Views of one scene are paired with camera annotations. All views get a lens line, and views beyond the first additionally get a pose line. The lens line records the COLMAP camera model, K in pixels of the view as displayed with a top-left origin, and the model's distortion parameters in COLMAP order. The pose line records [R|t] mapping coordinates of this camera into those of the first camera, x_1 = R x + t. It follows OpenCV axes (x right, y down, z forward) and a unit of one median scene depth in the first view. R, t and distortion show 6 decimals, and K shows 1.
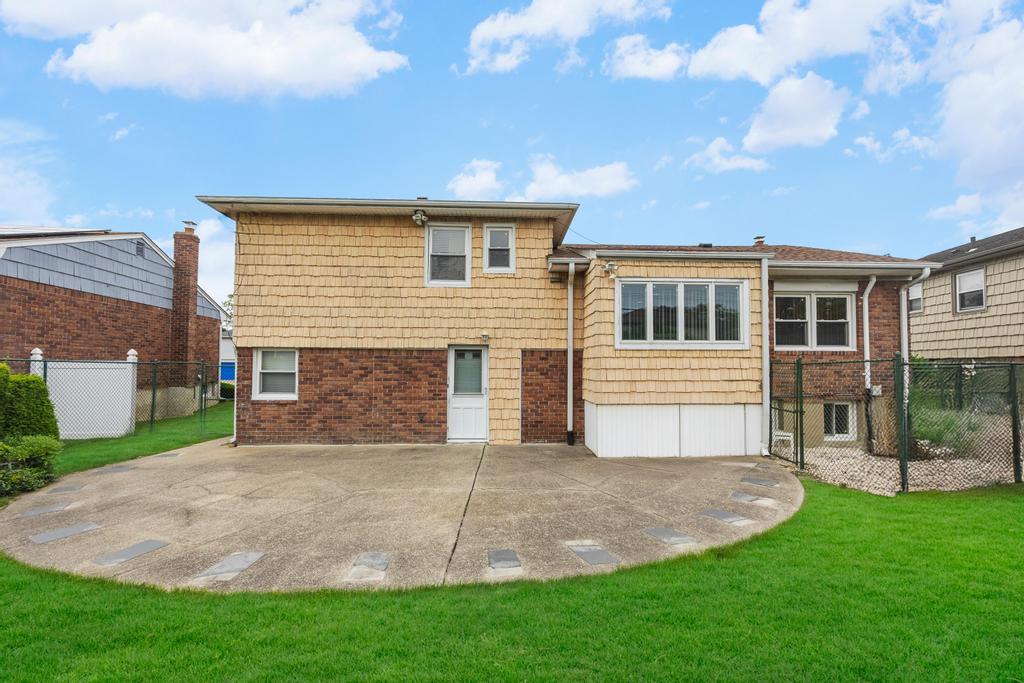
lens RADIAL K [[397.9, 0, 517.0], [0, 397.9, 354.6], [0, 0, 1]] dist [0.000452, 0.000091]
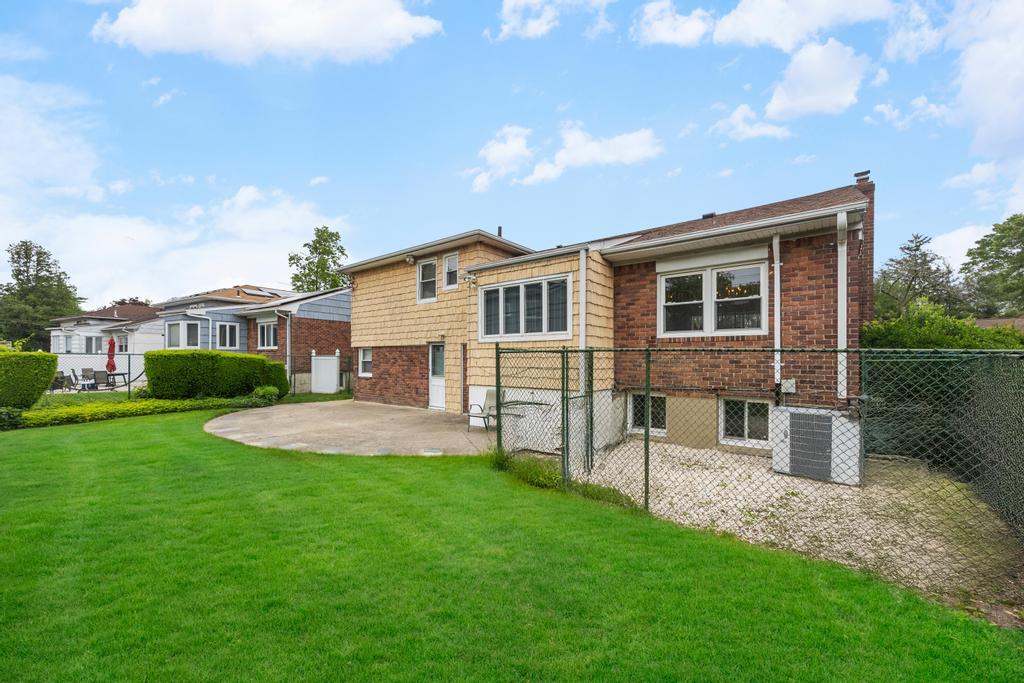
lens RADIAL K [[397.9, 0, 517.0], [0, 397.9, 354.6], [0, 0, 1]] dist [0.000452, 0.000091]
pose [[0.761175, -0.009552, -0.648476, 1.035692], [0.020342, 0.999751, 0.009152, 0.013813], [0.648227, -0.020158, 0.761180, 0.095141]]
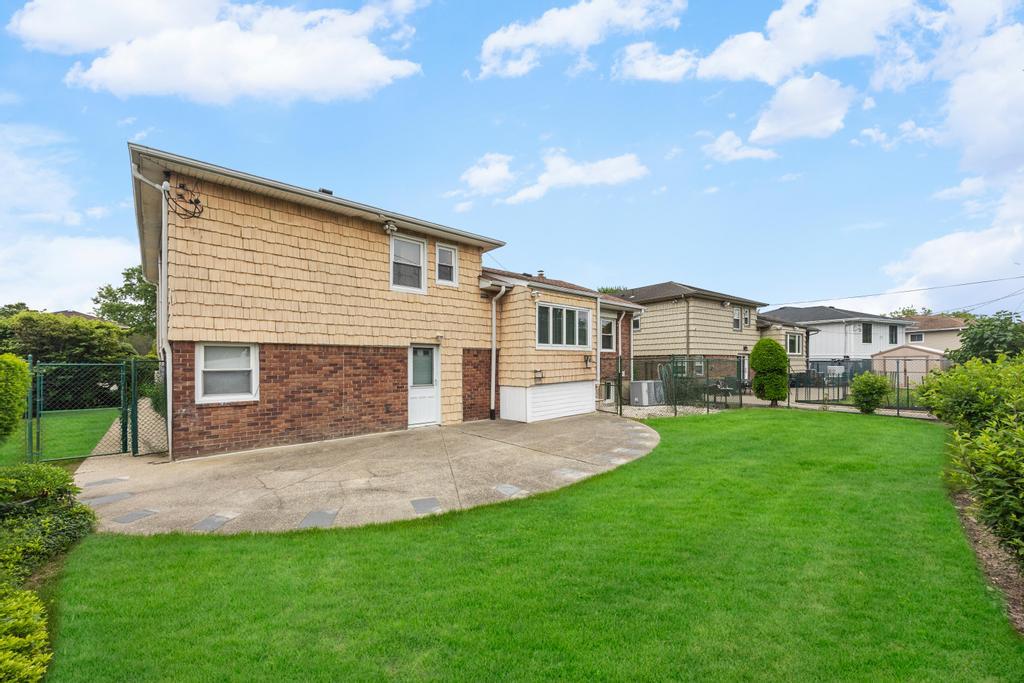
lens RADIAL K [[395.6, 0, 513.7], [0, 395.6, 362.5], [0, 0, 1]] dist [-0.001218, -0.000034]
pose [[0.763026, -0.008435, 0.646312, -0.683689], [-0.009594, 0.999657, 0.024374, -0.000113], [-0.646296, -0.024799, 0.762684, -0.065477]]
